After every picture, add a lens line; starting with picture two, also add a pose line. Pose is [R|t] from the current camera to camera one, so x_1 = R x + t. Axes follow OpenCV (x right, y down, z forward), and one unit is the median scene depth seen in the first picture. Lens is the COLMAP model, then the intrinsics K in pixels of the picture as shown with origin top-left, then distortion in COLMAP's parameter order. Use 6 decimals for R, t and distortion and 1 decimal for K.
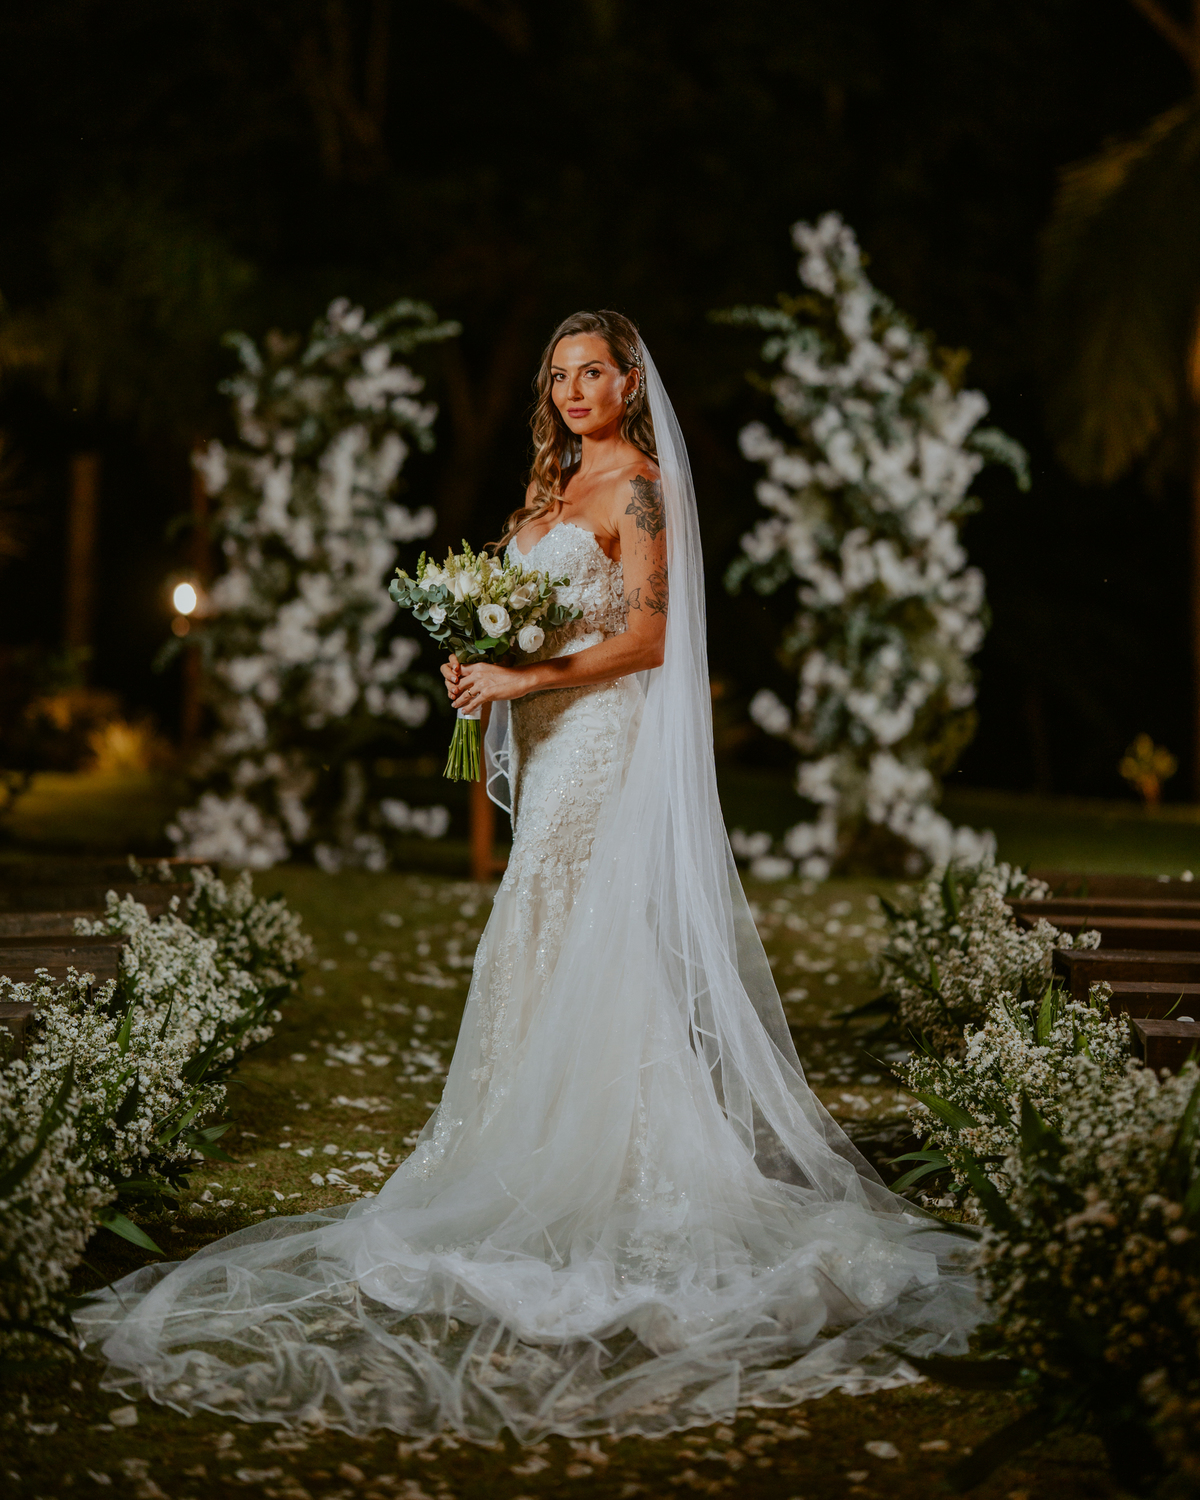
lens RADIAL K [[4158.9, 0, 603.8], [0, 4158.9, 571.7], [0, 0, 1]] dist [0.682709, -0.679301]
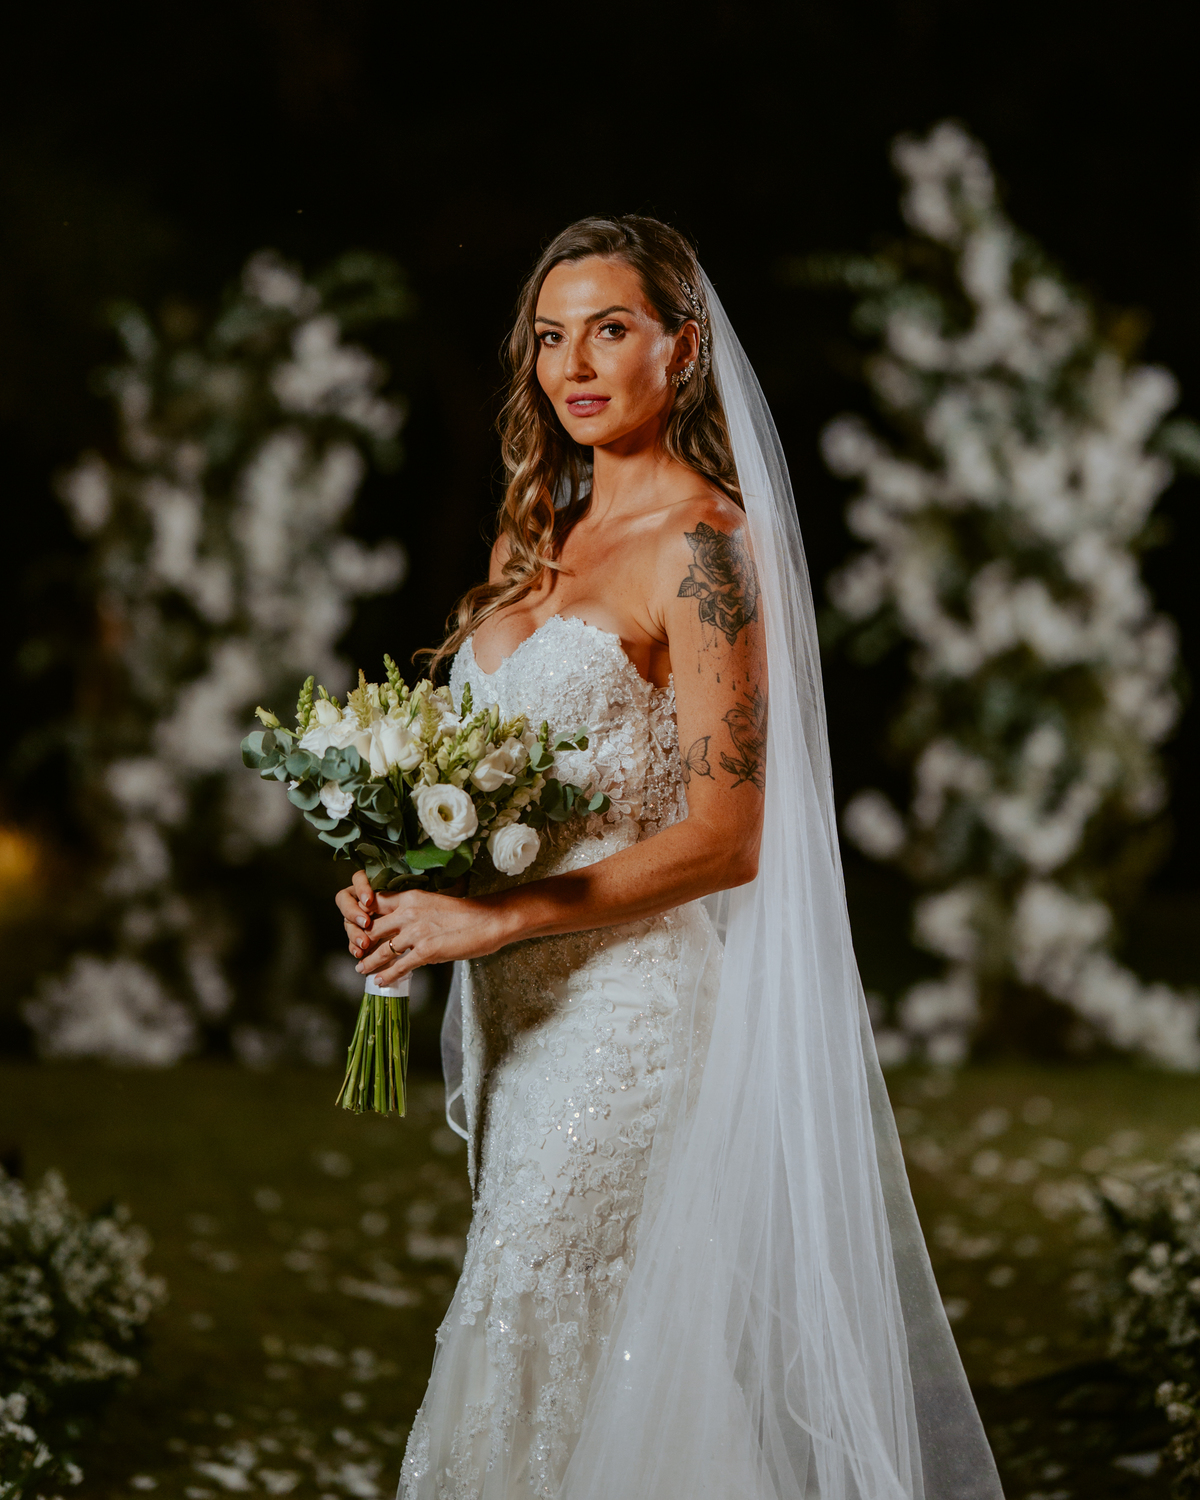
lens RADIAL K [[4639.3, 0, 601.9], [0, 4639.3, 551.1], [0, 0, 1]] dist [0.837947, -1.630451]
pose [[0.999868, -0.014211, -0.007915, 0.000244], [0.014144, 0.999864, -0.008458, -0.010124], [0.008034, 0.008345, 0.999933, 0.287892]]
